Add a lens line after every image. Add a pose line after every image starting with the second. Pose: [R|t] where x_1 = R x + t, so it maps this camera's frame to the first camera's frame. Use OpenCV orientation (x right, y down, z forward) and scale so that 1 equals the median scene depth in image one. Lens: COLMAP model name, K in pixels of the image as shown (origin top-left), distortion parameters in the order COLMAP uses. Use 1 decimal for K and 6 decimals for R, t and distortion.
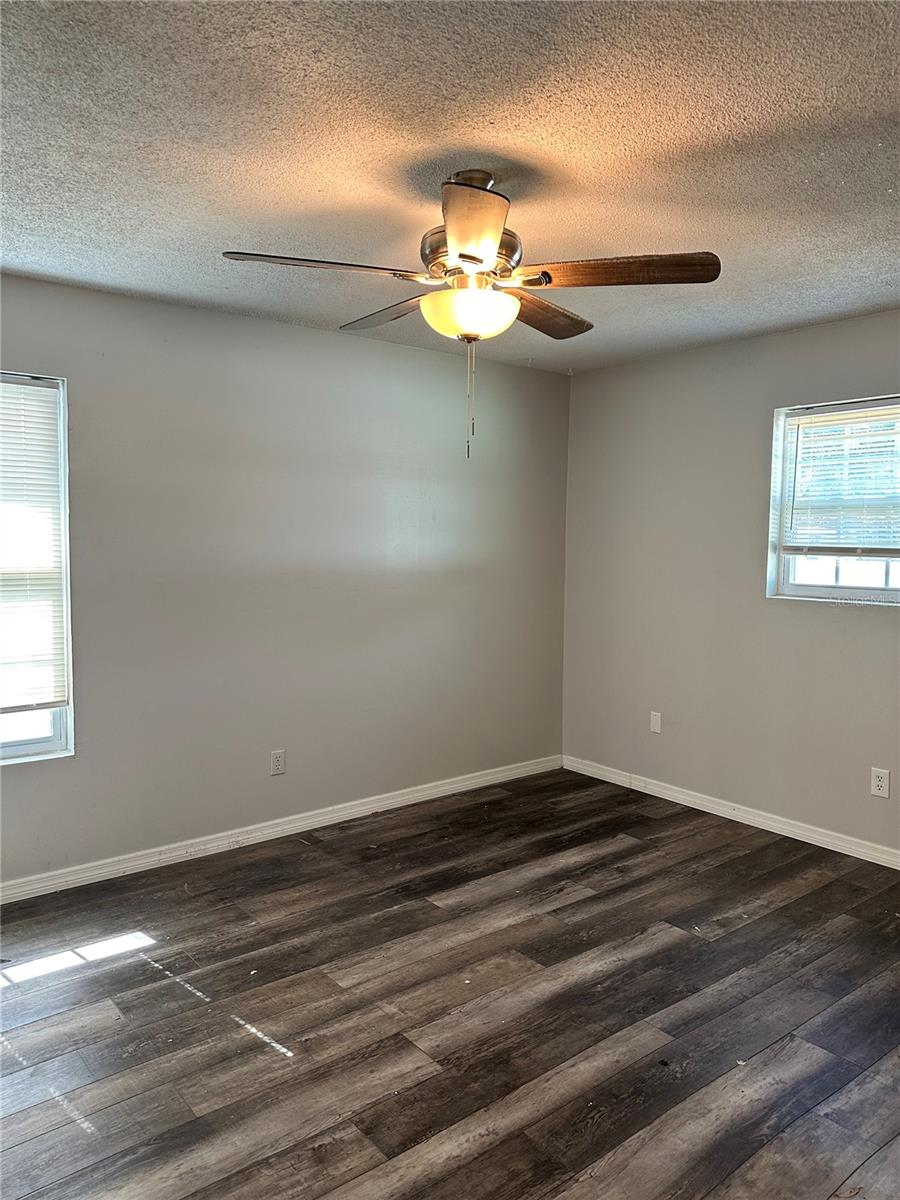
lens RADIAL K [[838.8, 0, 450.4], [0, 838.8, 600.9], [0, 0, 1]] dist [-0.003555, -0.003385]
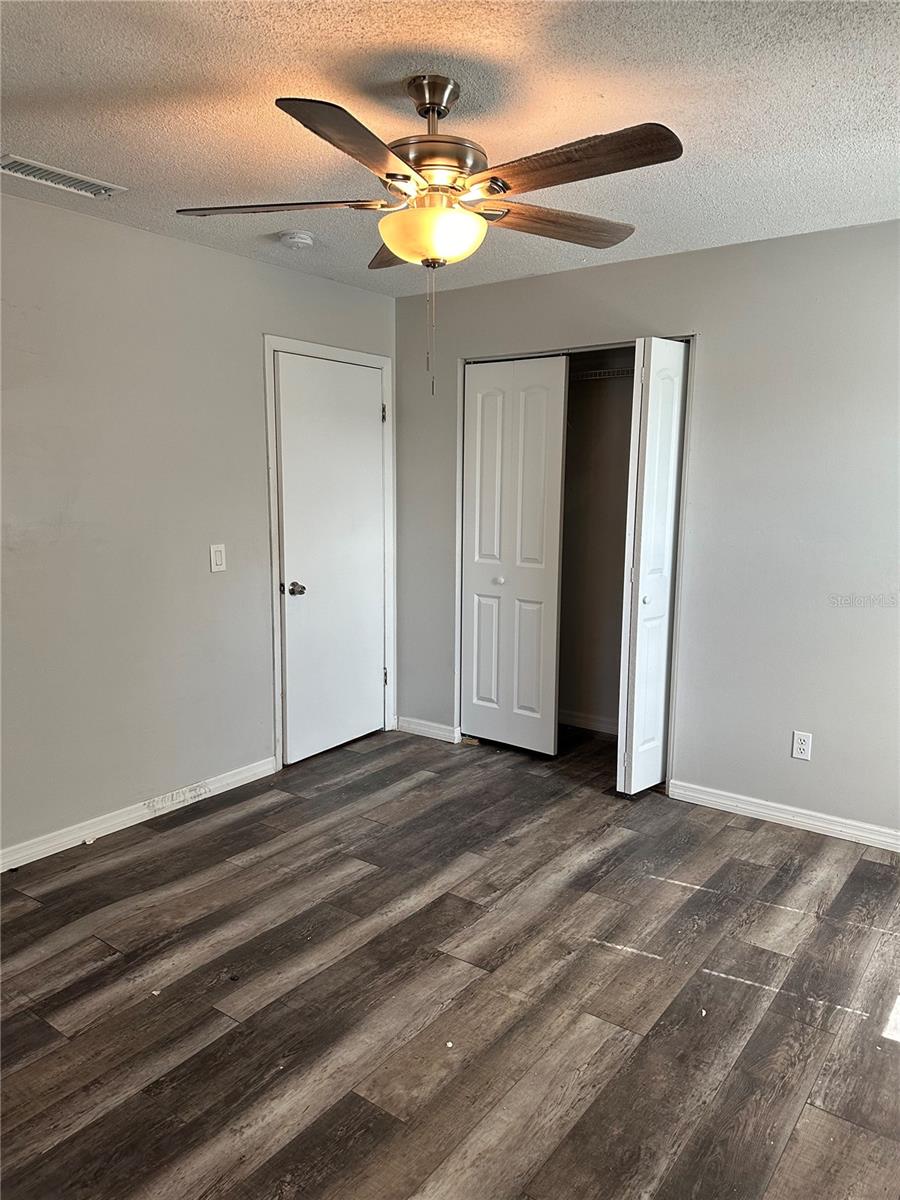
lens RADIAL K [[838.8, 0, 449.5], [0, 838.8, 600.7], [0, 0, 1]] dist [-0.003555, -0.003385]
pose [[-0.966515, 0.025390, -0.255351, 0.227903], [-0.032199, 0.975229, 0.218843, -0.138391], [0.254582, 0.219737, -0.941756, 1.781369]]
